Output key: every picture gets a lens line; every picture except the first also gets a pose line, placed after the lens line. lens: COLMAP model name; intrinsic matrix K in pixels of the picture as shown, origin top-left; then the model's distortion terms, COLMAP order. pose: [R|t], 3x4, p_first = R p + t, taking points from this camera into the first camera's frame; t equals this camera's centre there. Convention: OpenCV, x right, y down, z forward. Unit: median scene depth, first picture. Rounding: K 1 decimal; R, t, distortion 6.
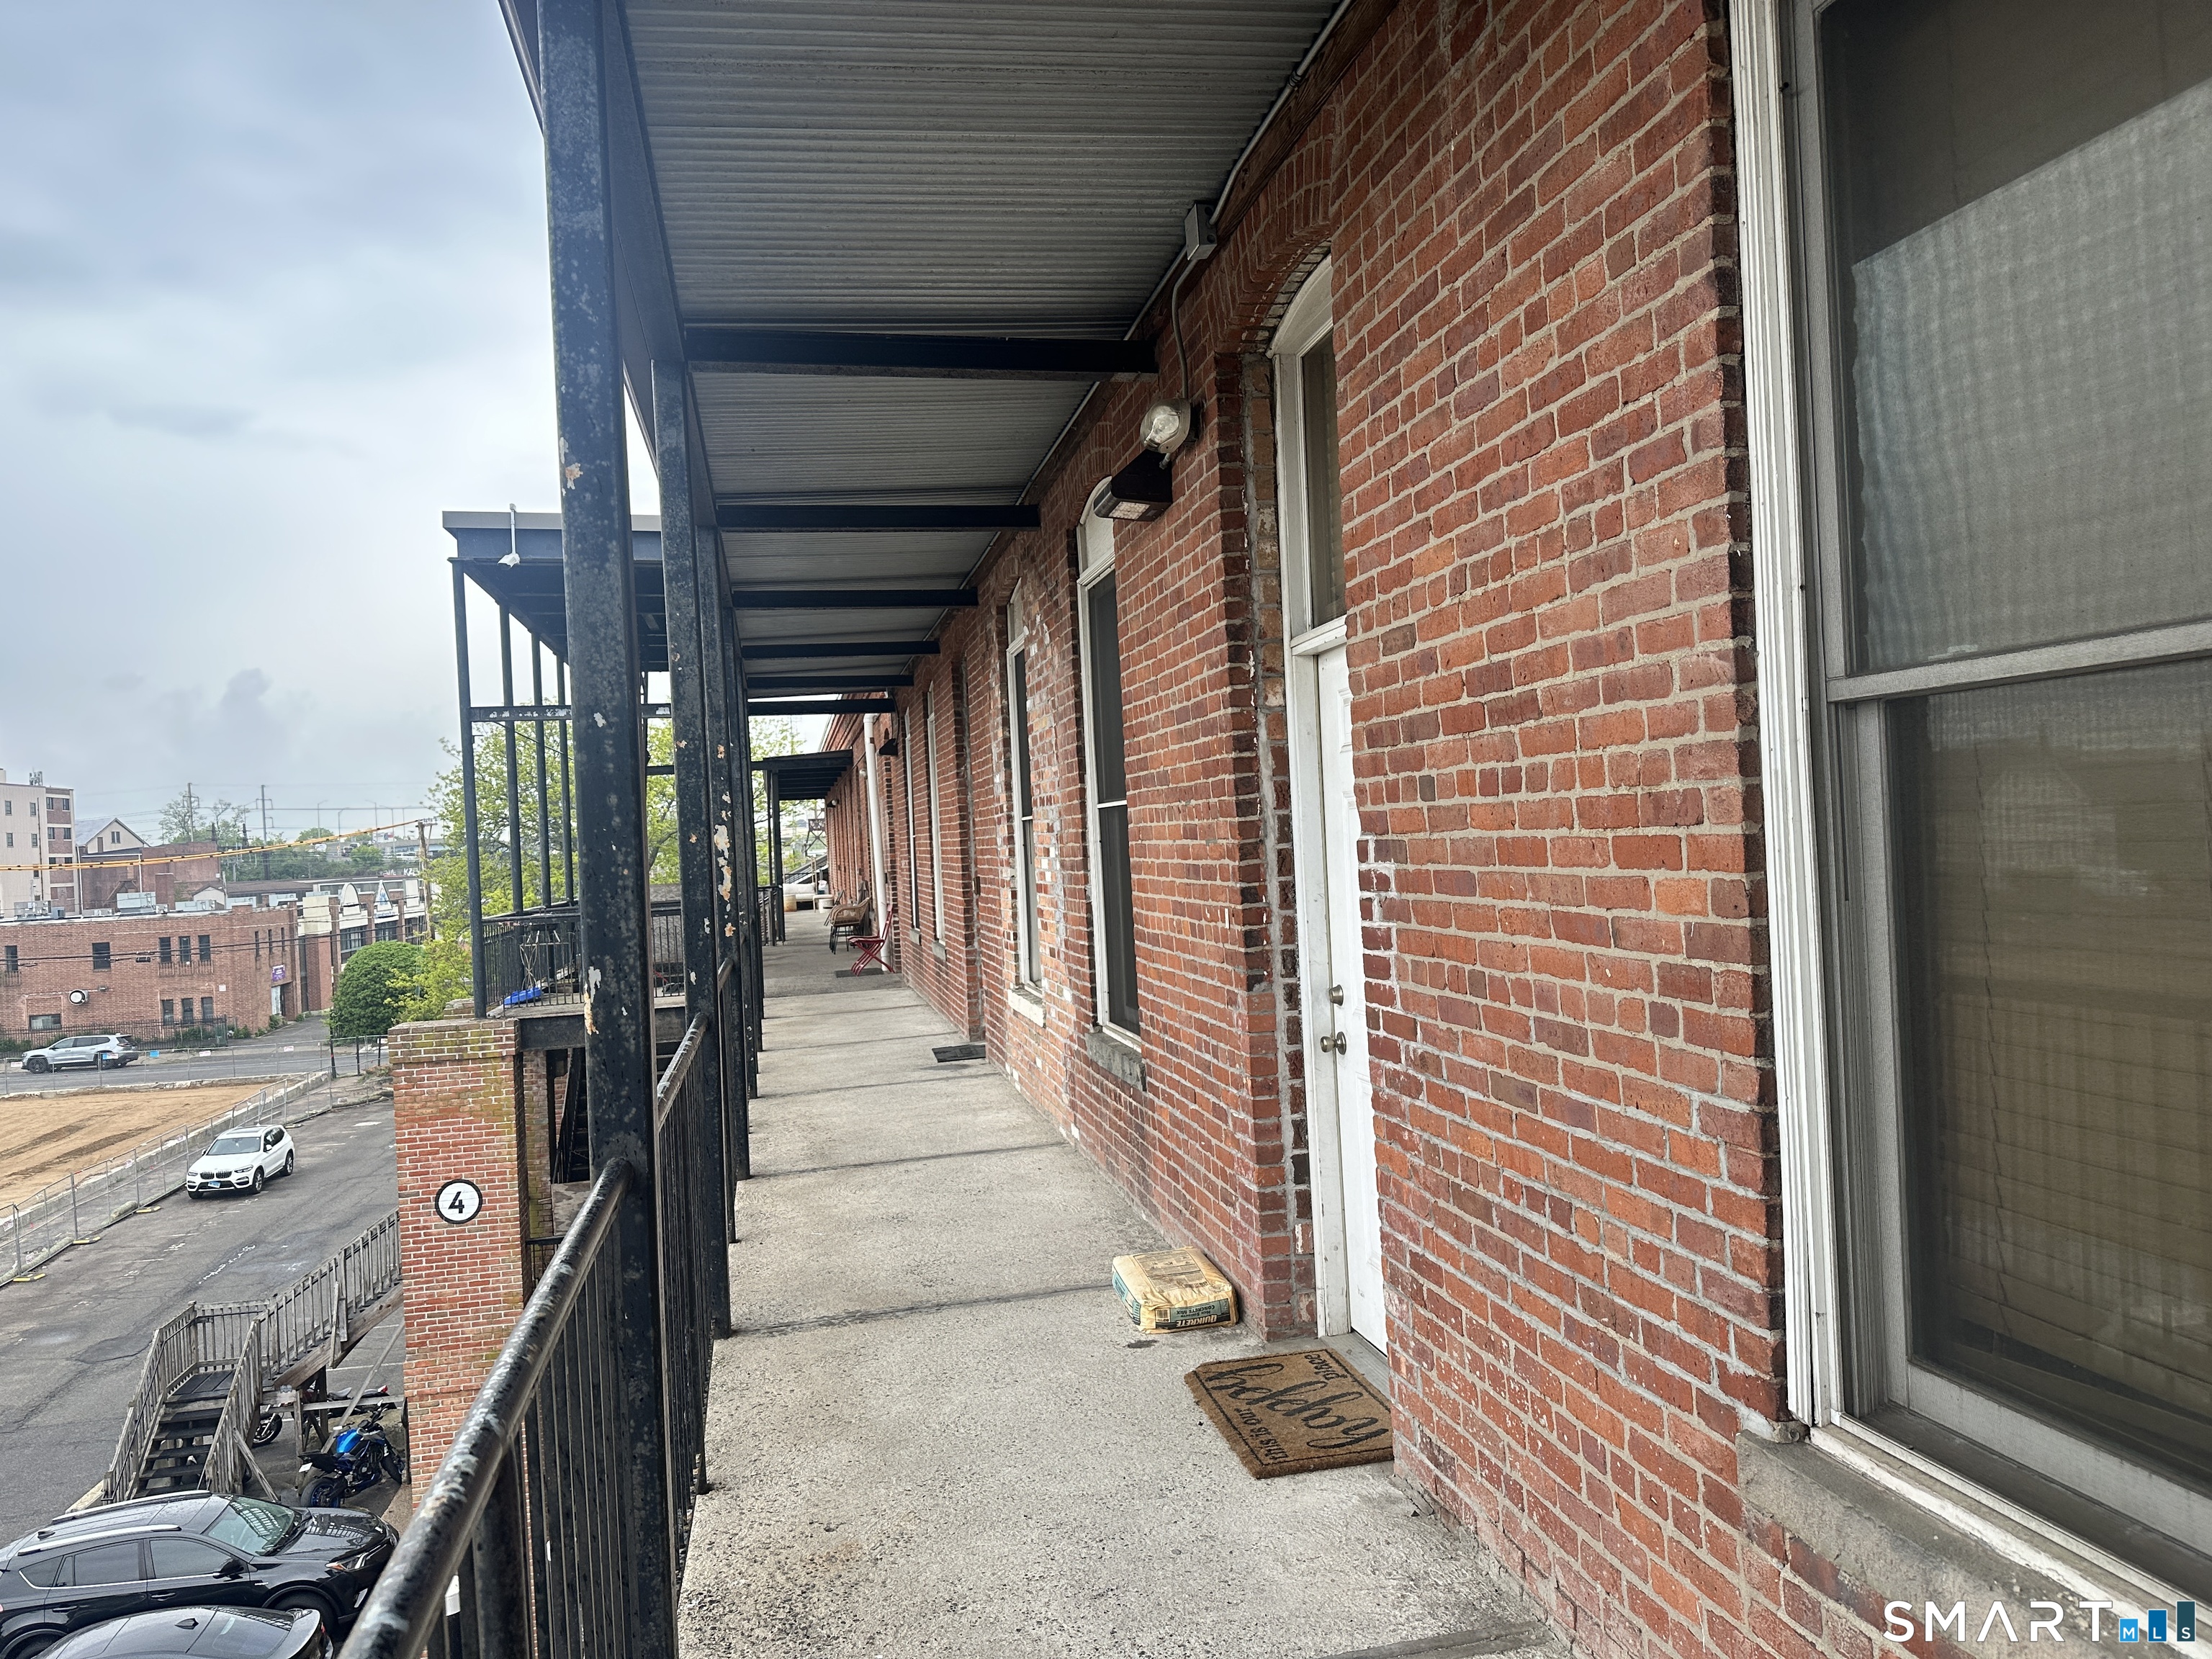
lens RADIAL K [[1539.5, 0, 1104.0], [0, 1539.5, 833.1], [0, 0, 1]] dist [0.084642, -0.104308]
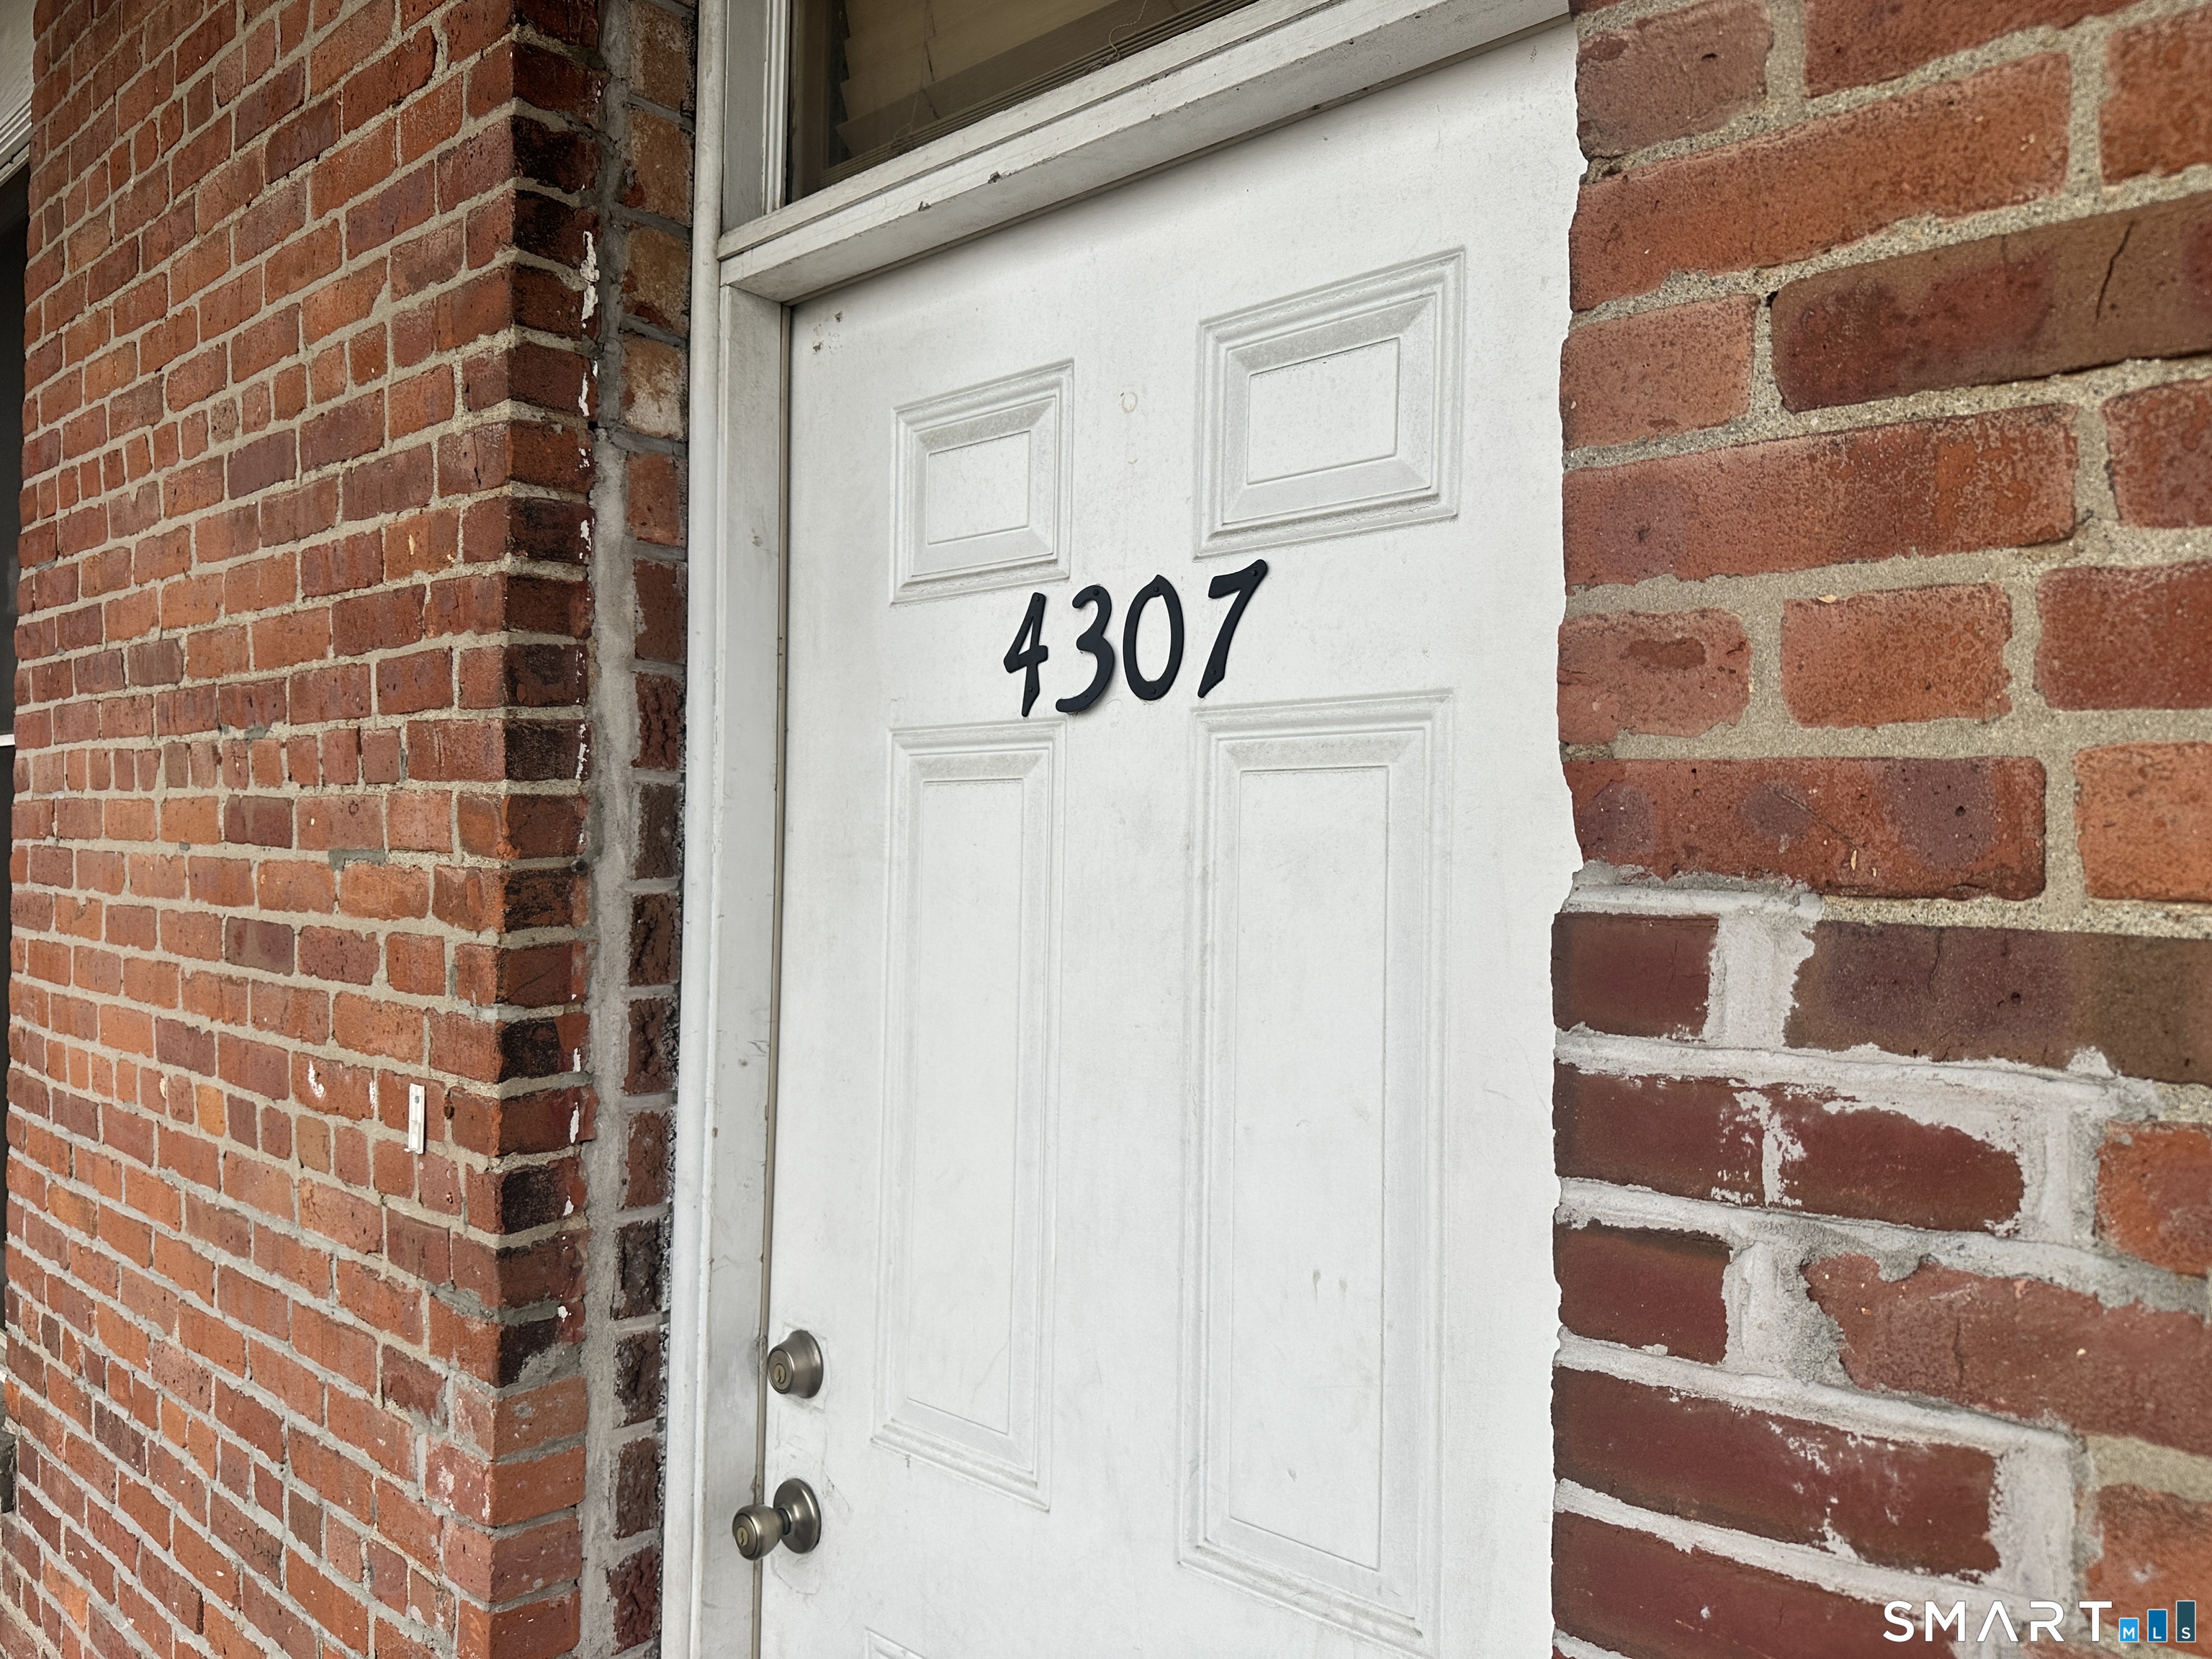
lens RADIAL K [[1539.5, 0, 1082.2], [0, 1539.5, 835.0], [0, 0, 1]] dist [0.084642, -0.104308]
pose [[0.805518, 0.070783, 0.588329, 0.001967], [-0.058980, 0.997487, -0.039256, 0.005167], [-0.589629, -0.003078, 0.807668, 0.697457]]
